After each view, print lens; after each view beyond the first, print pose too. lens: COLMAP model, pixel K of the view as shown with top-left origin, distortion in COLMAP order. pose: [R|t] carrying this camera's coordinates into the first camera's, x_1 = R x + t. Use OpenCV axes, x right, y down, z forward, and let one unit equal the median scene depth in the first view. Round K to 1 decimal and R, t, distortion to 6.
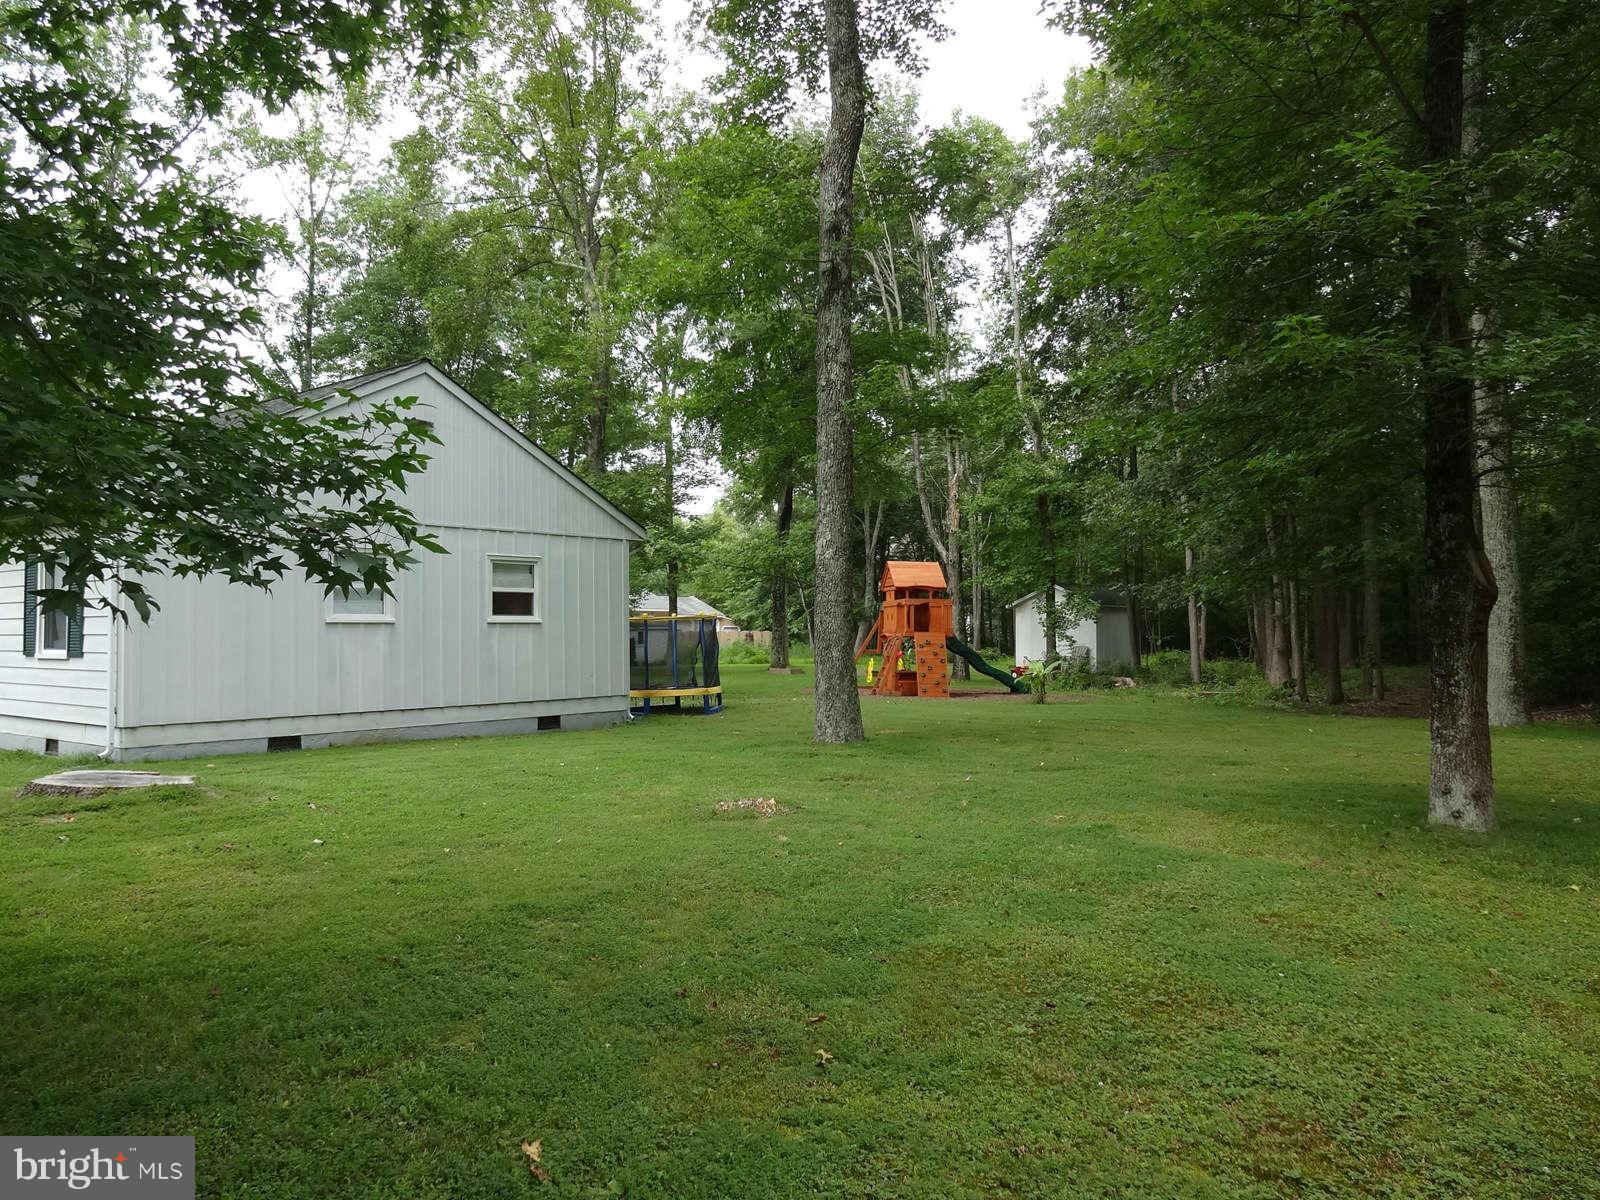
lens RADIAL K [[1202.4, 0, 798.2], [0, 1202.4, 596.8], [0, 0, 1]] dist [-0.003092, -0.000518]
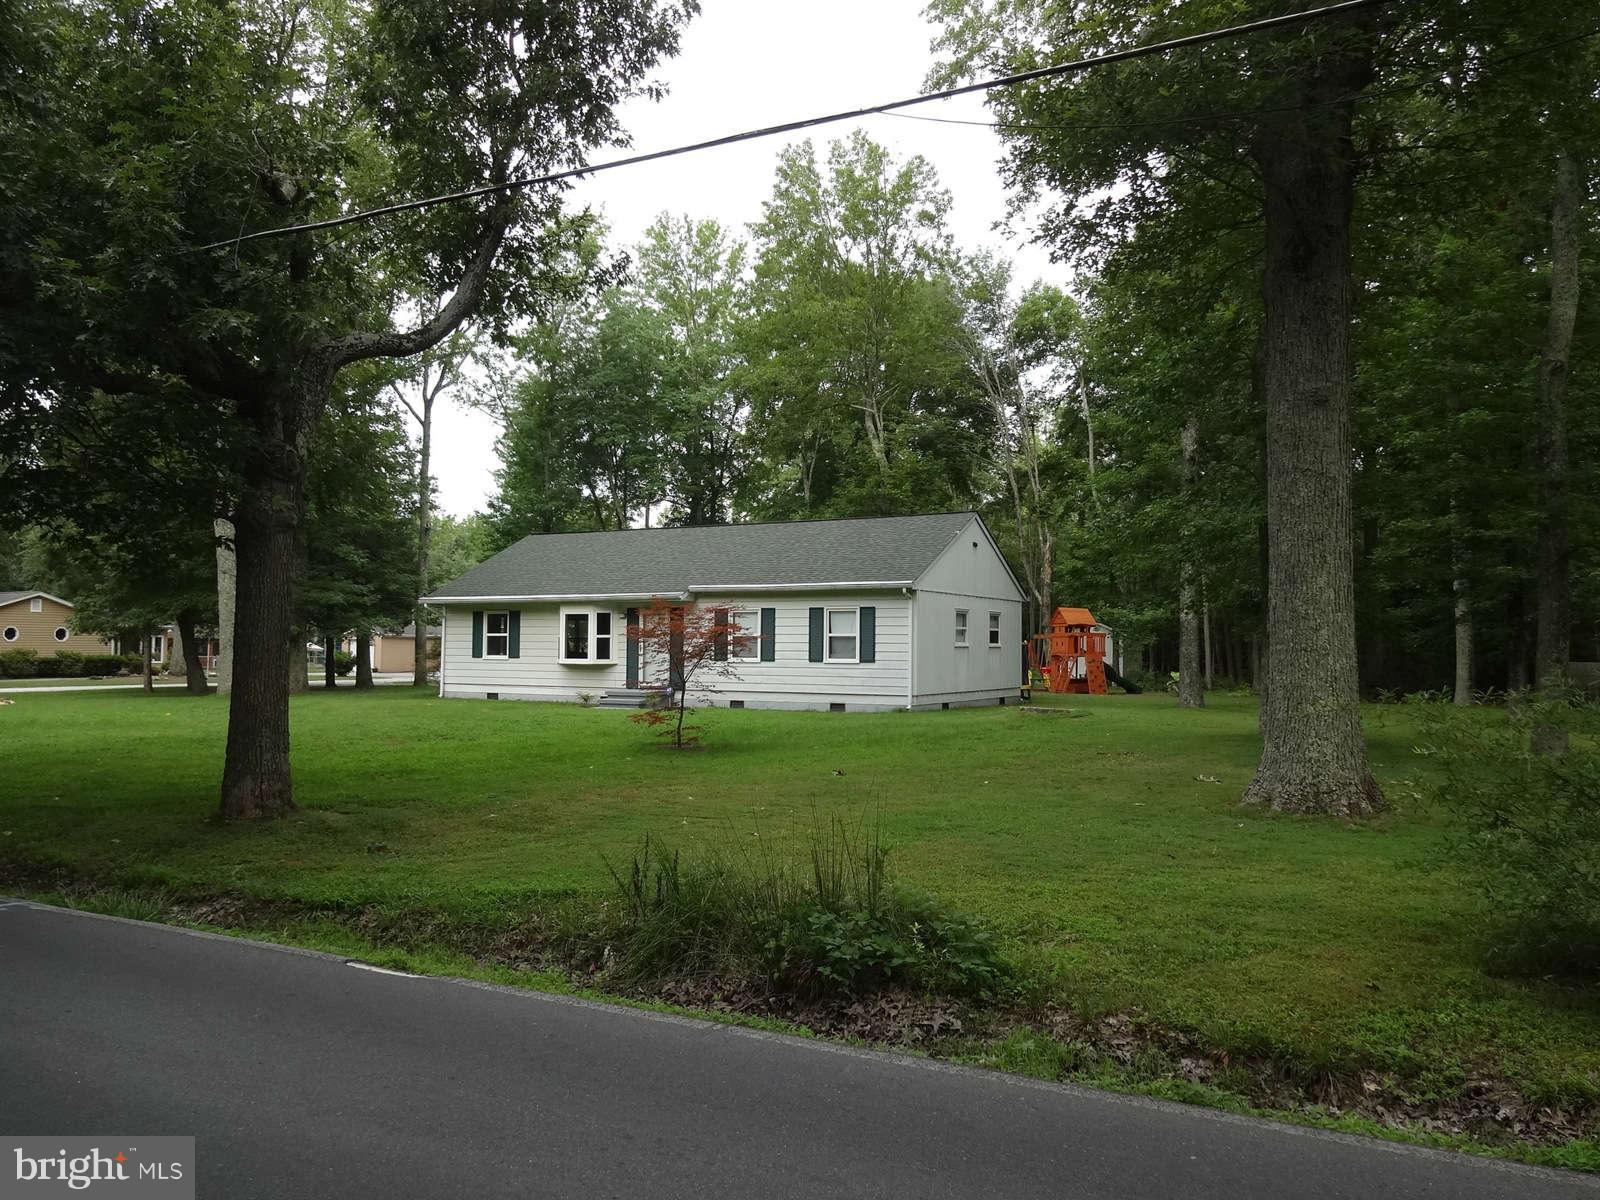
lens RADIAL K [[1202.4, 0, 798.2], [0, 1202.4, 596.8], [0, 0, 1]] dist [-0.003092, -0.000518]
pose [[0.983774, 0.021840, 0.178077, -0.913227], [-0.019872, 0.999720, -0.012831, -0.027661], [-0.178308, 0.009084, 0.983933, -0.831027]]
